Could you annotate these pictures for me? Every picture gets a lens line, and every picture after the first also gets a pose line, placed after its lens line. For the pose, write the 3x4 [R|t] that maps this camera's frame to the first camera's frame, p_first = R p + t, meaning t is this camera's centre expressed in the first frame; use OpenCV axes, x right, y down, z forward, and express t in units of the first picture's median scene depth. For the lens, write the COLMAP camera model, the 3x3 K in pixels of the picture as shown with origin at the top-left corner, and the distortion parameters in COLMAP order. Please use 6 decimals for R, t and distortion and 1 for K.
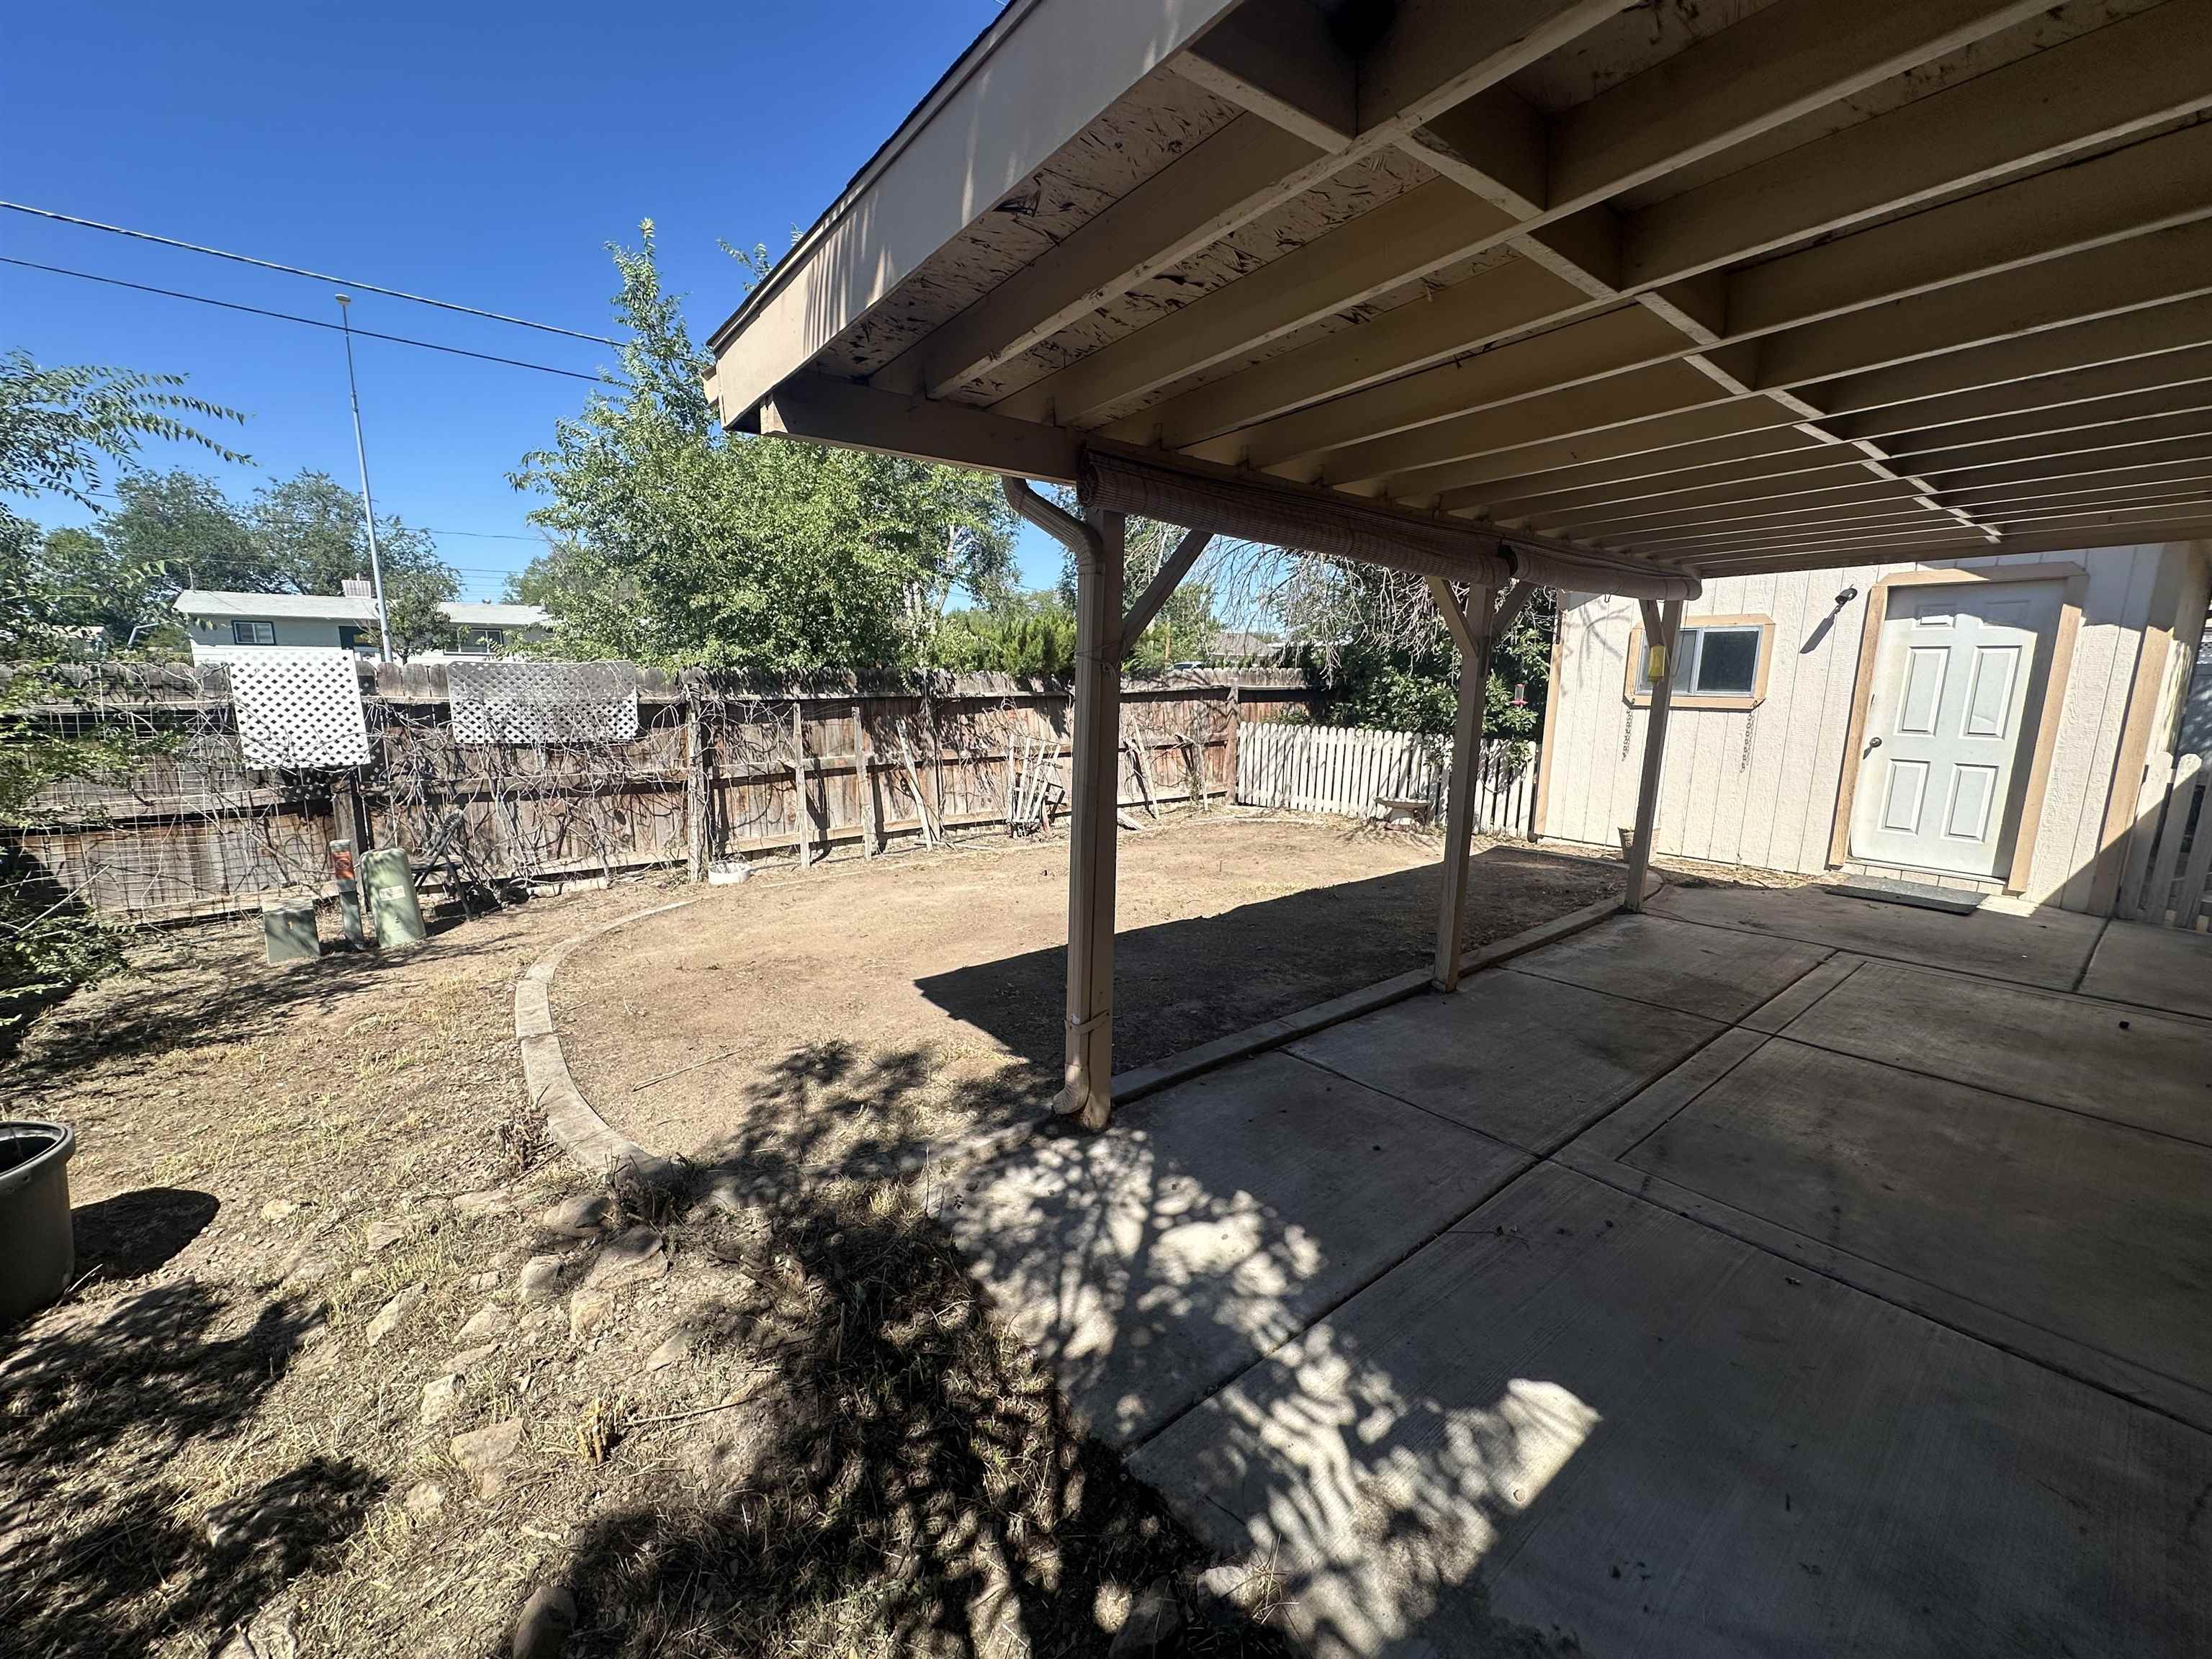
lens RADIAL K [[877.6, 0, 1110.9], [0, 877.6, 831.5], [0, 0, 1]] dist [-0.000300, 0.000081]
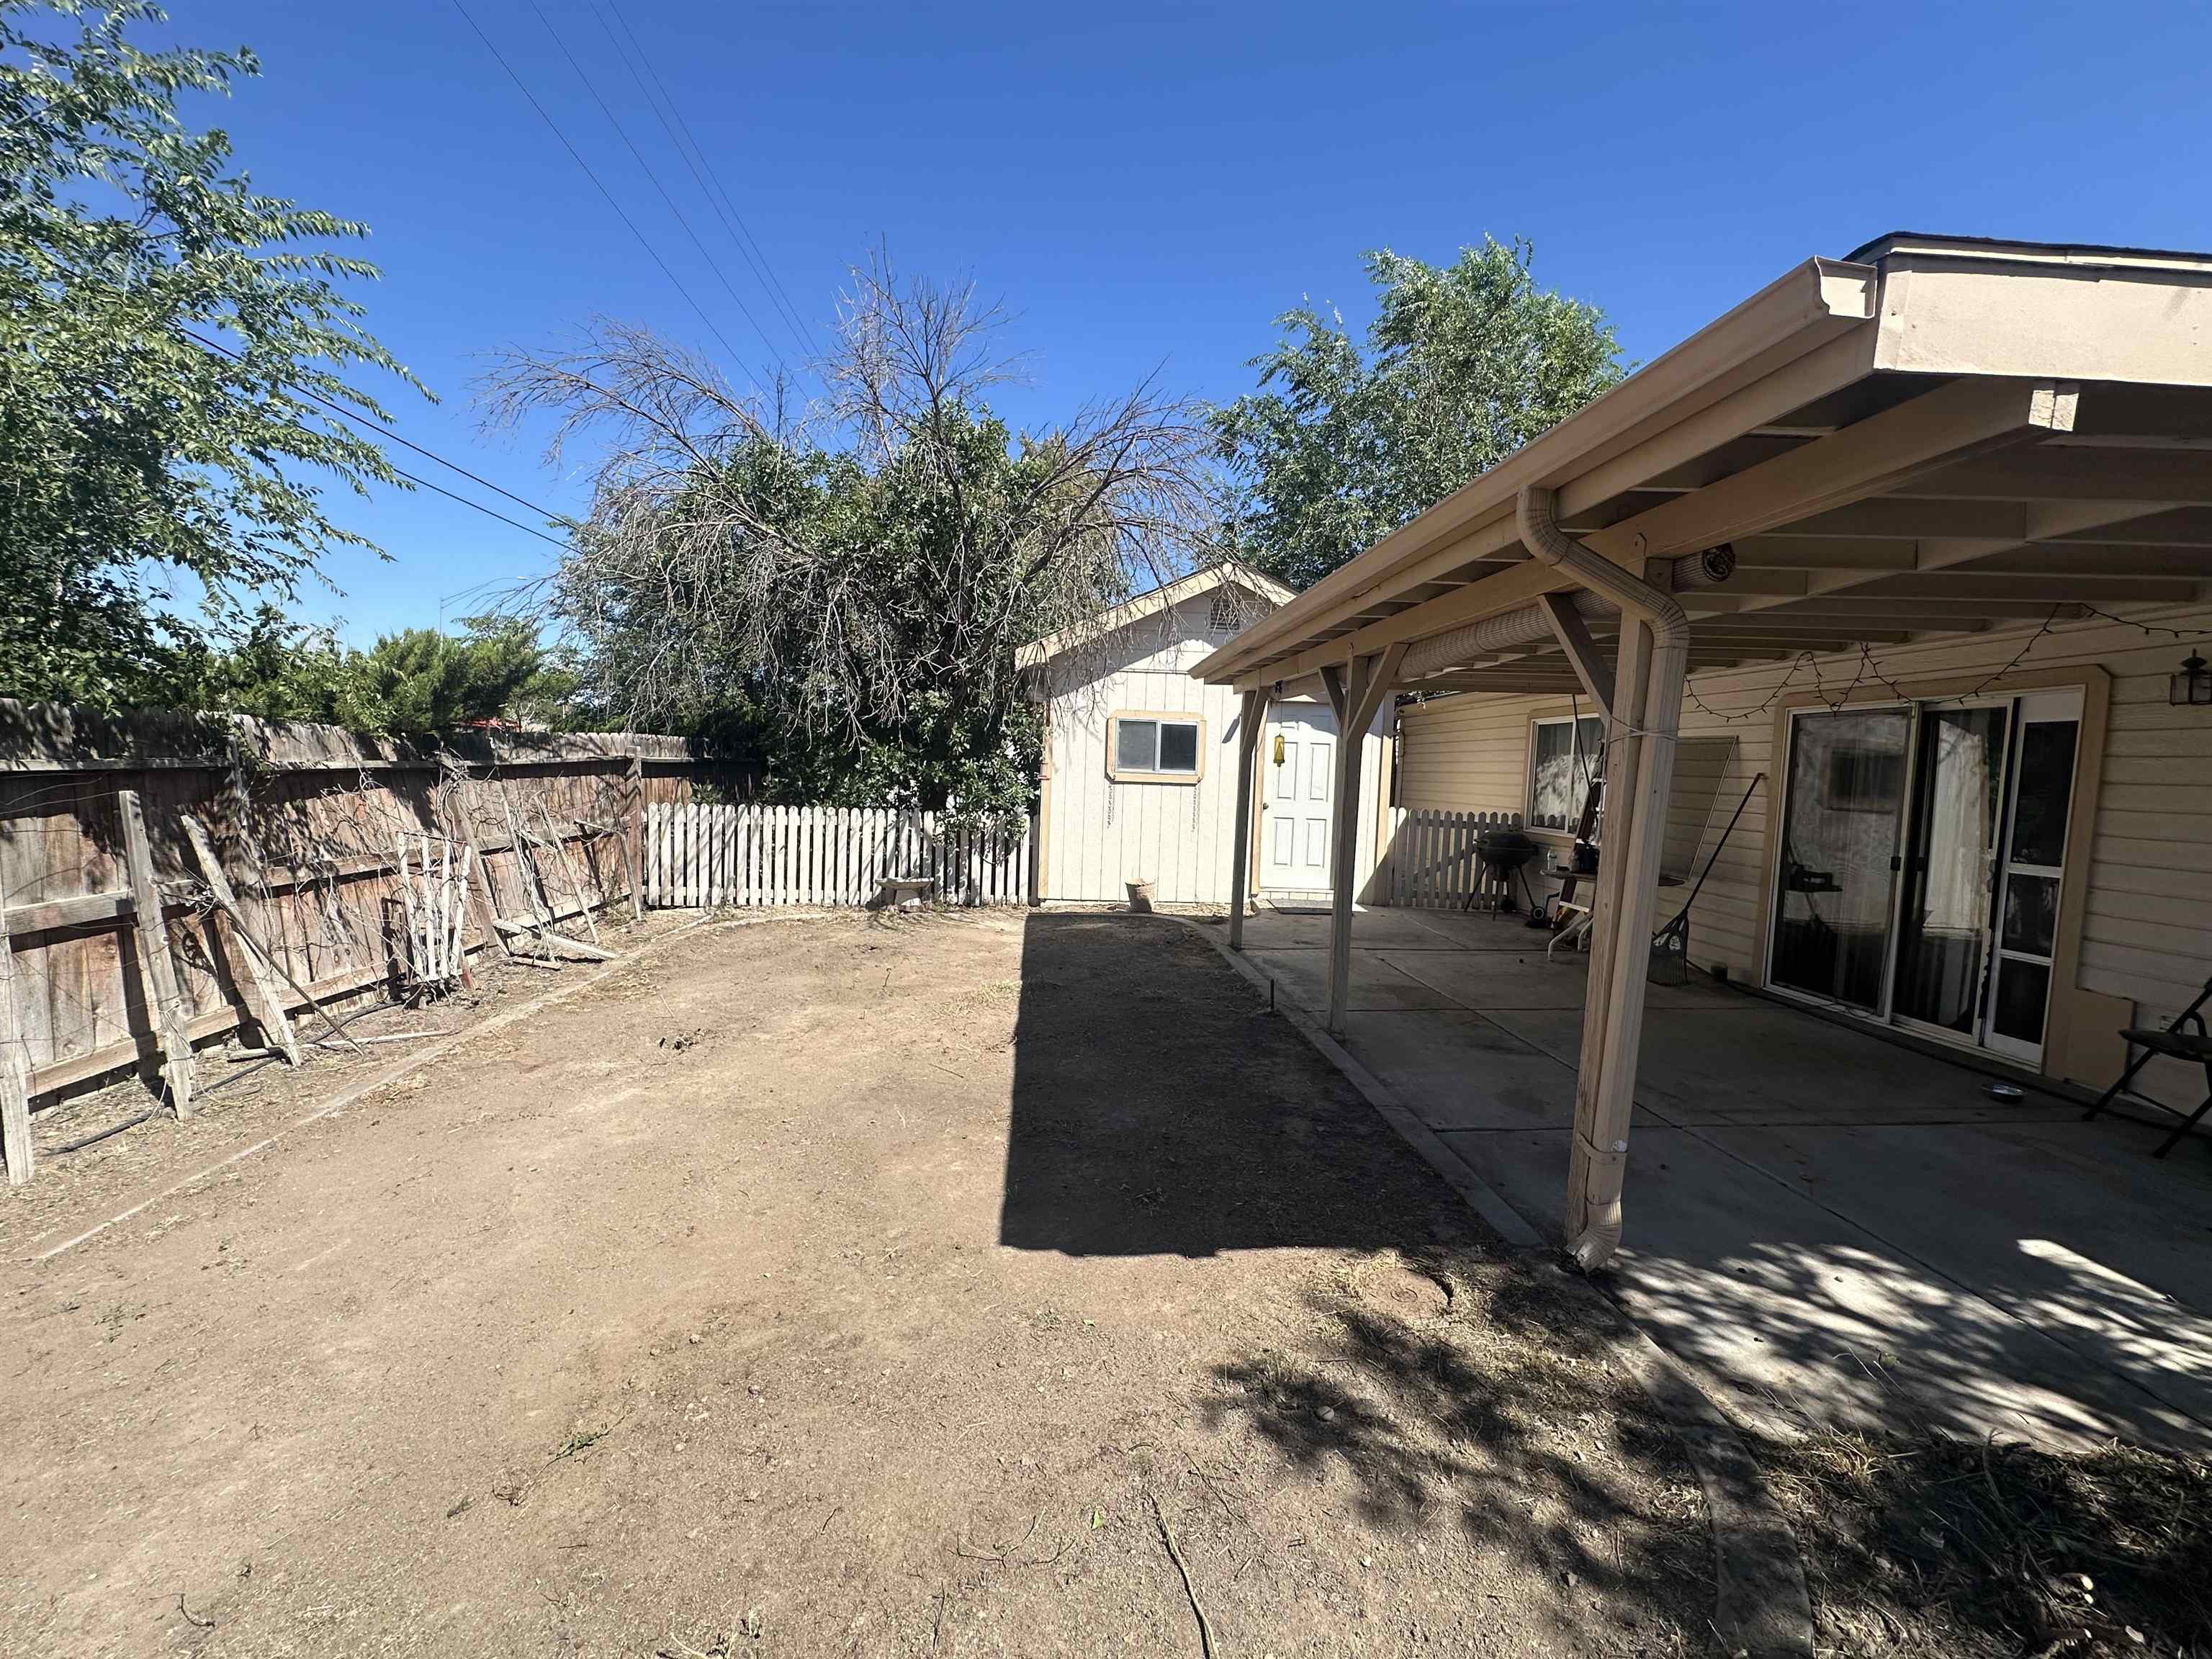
lens RADIAL K [[877.6, 0, 1103.8], [0, 877.6, 828.3], [0, 0, 1]] dist [-0.000300, 0.000081]
pose [[0.568041, -0.048160, 0.821590, -0.543239], [0.118352, 0.992690, -0.023639, -0.073807], [-0.814446, 0.110665, 0.569589, 0.466464]]
